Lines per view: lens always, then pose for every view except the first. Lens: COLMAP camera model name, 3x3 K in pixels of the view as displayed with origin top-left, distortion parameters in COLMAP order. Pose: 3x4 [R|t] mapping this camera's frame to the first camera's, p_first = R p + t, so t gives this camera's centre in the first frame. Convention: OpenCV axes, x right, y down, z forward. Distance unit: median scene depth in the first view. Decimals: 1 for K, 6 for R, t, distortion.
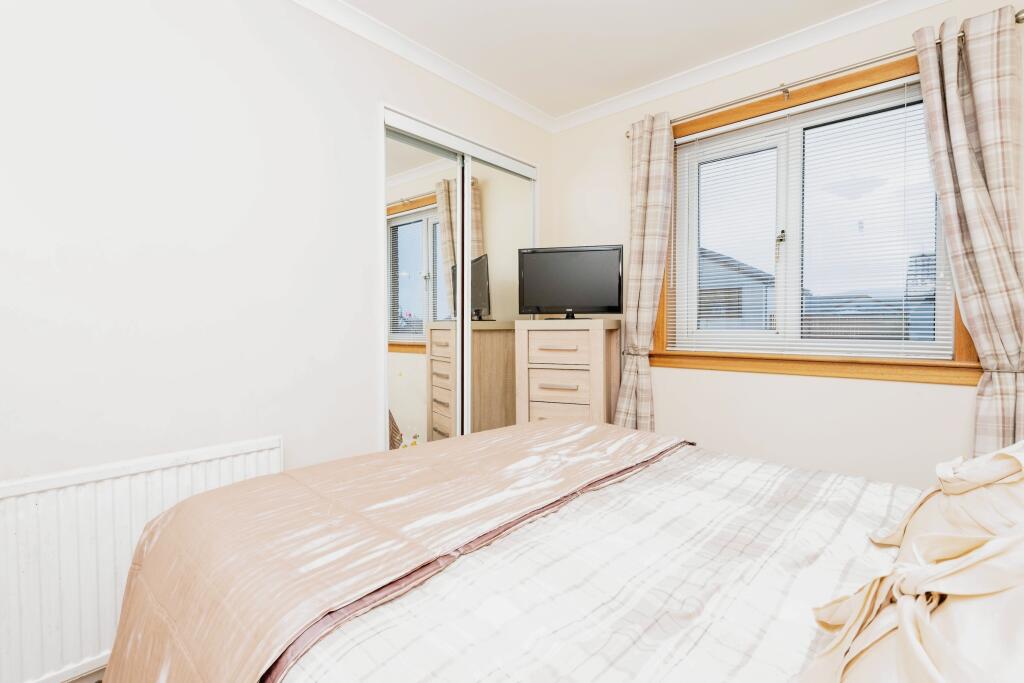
lens RADIAL K [[471.7, 0, 509.7], [0, 471.7, 317.5], [0, 0, 1]] dist [-0.024193, 0.000083]
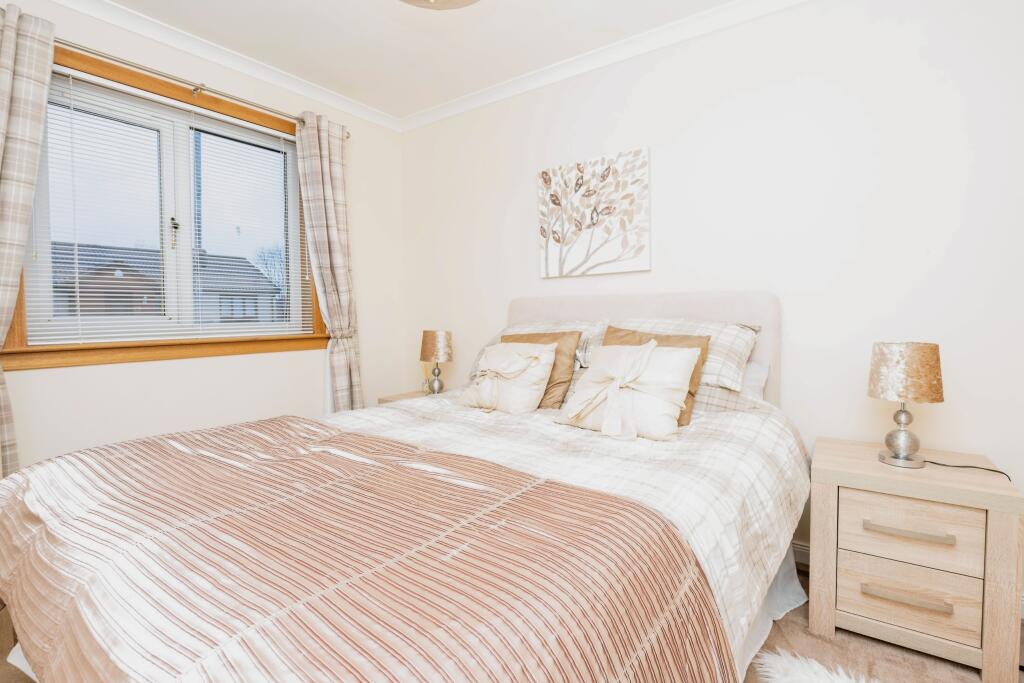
lens RADIAL K [[471.7, 0, 509.7], [0, 471.7, 317.5], [0, 0, 1]] dist [-0.024193, 0.000083]
pose [[-0.116815, -0.001572, 0.993152, -0.635730], [-0.004513, 0.999989, 0.001052, 0.031375], [-0.993143, -0.004359, -0.116821, 0.493989]]
